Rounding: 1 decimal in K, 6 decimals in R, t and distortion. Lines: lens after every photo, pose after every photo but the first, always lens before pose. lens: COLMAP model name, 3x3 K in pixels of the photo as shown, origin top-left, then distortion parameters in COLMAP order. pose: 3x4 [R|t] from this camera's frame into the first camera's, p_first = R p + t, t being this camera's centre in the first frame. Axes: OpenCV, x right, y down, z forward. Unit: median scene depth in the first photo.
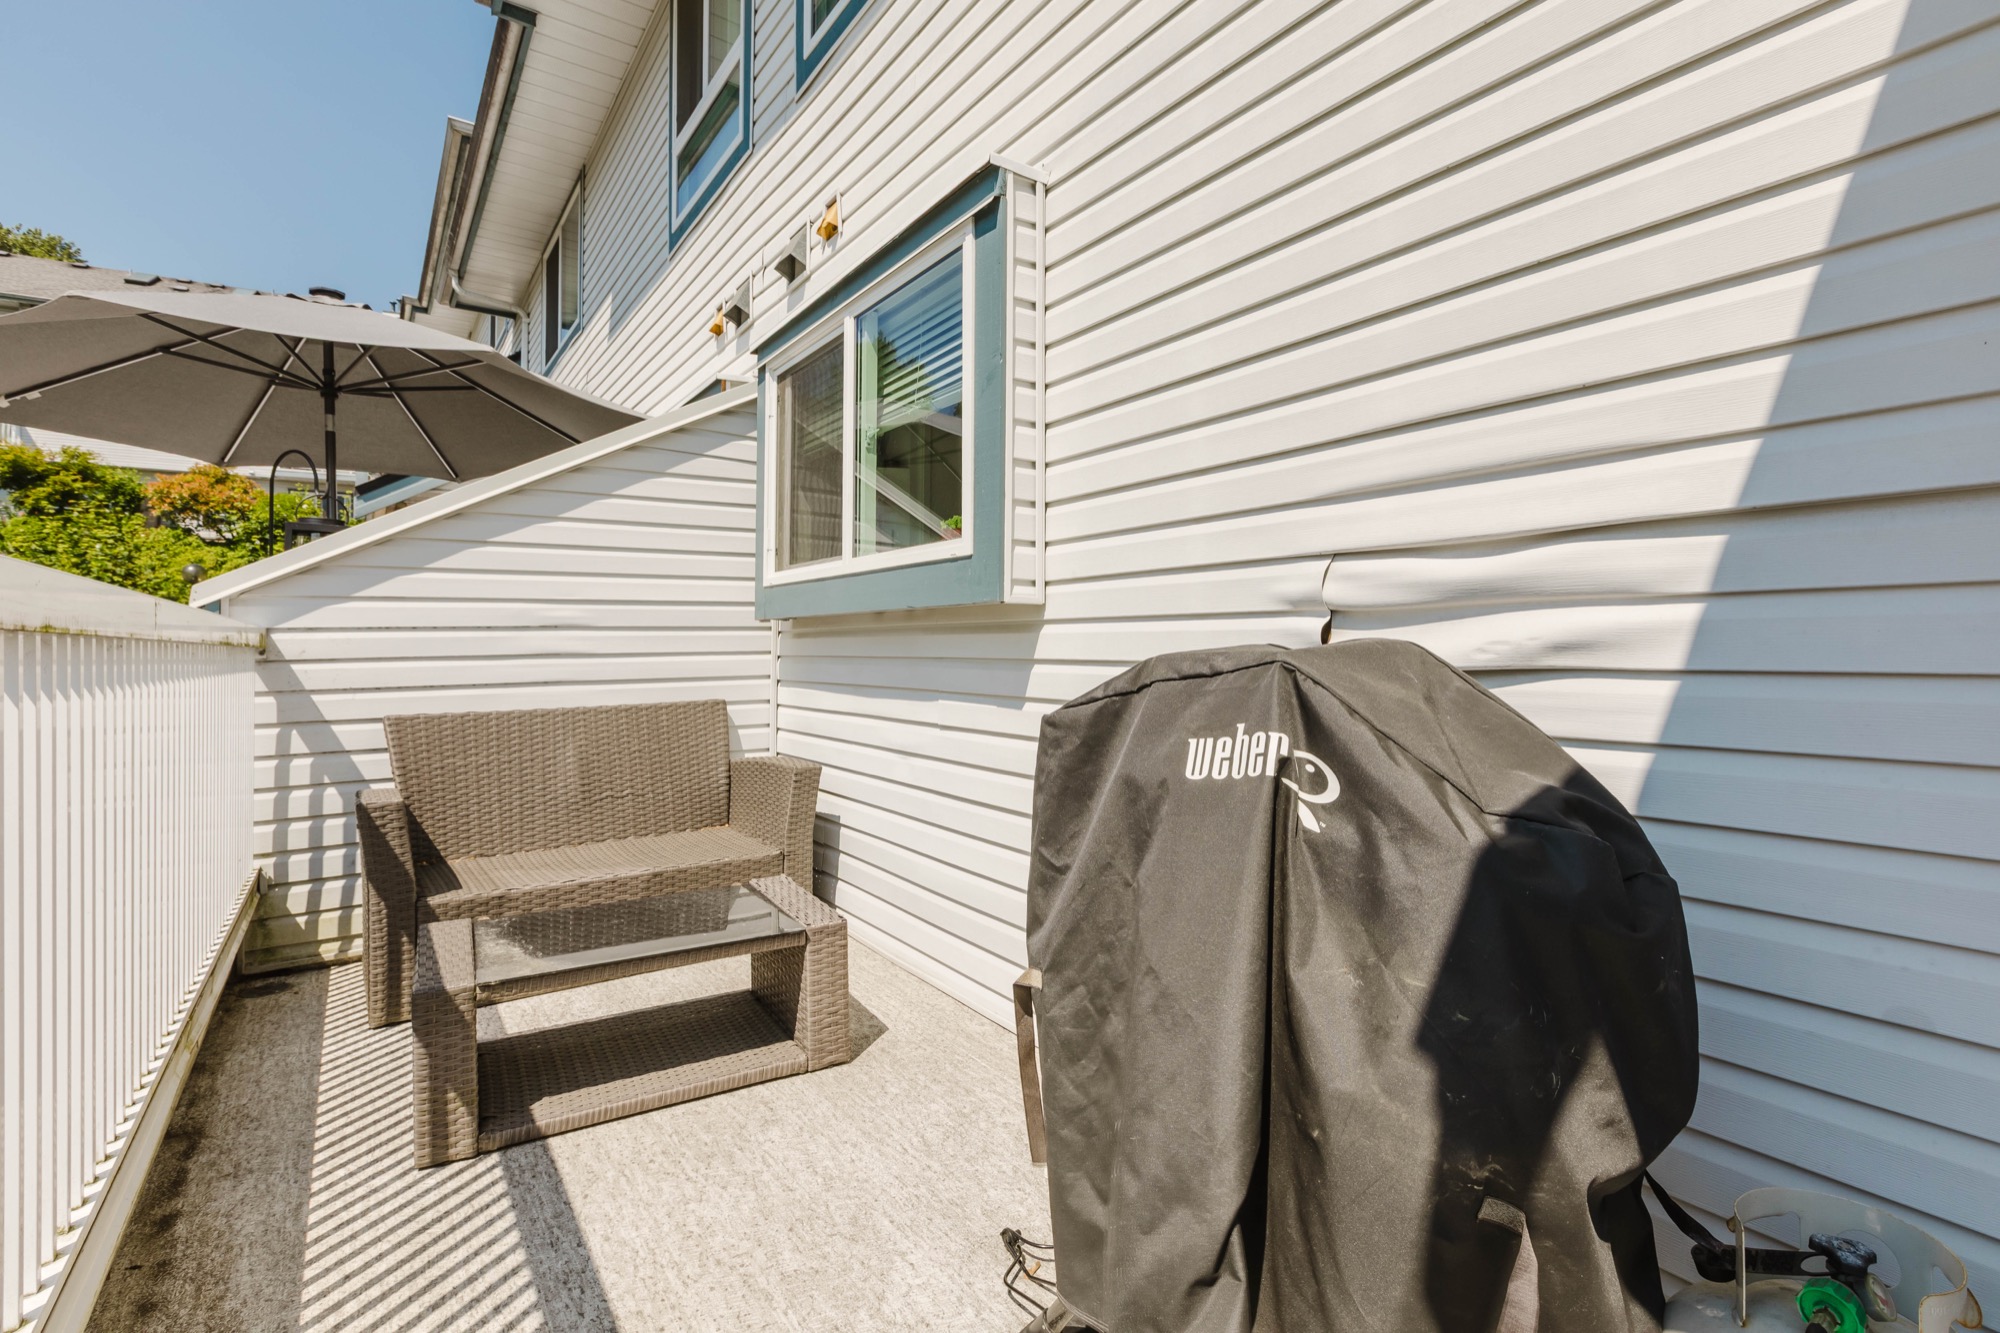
lens RADIAL K [[908.1, 0, 1000.6], [0, 908.1, 655.8], [0, 0, 1]] dist [0.004160, -0.001741]
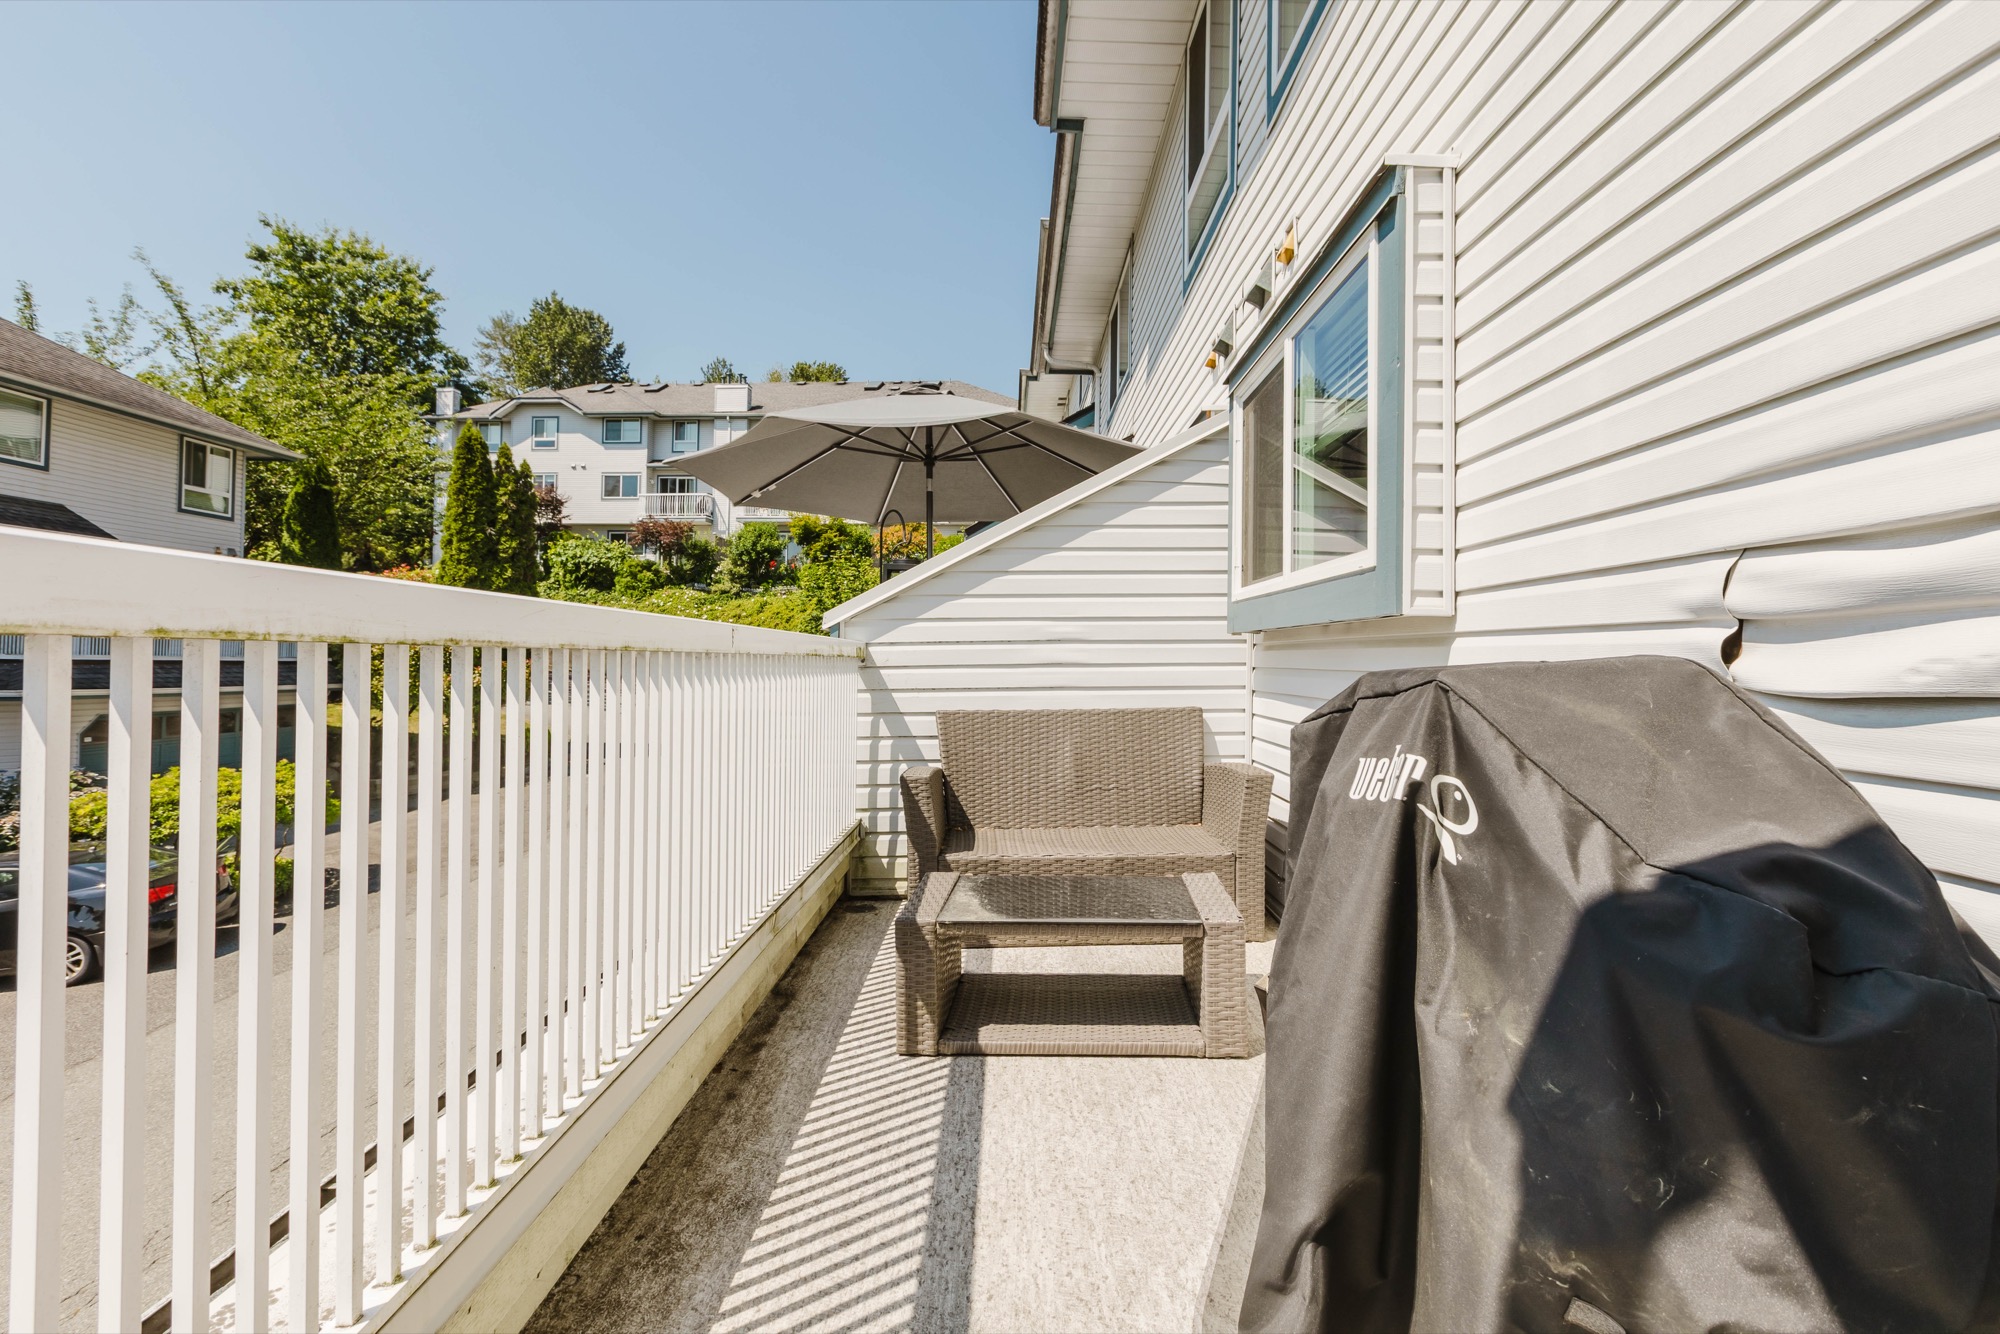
lens RADIAL K [[908.1, 0, 1070.3], [0, 908.1, 652.1], [0, 0, 1]] dist [0.004160, -0.001741]
pose [[0.852446, 0.001455, -0.522813, 0.200195], [-0.009586, 0.999872, -0.012847, -0.003149], [0.522727, 0.015963, 0.852351, -0.001451]]
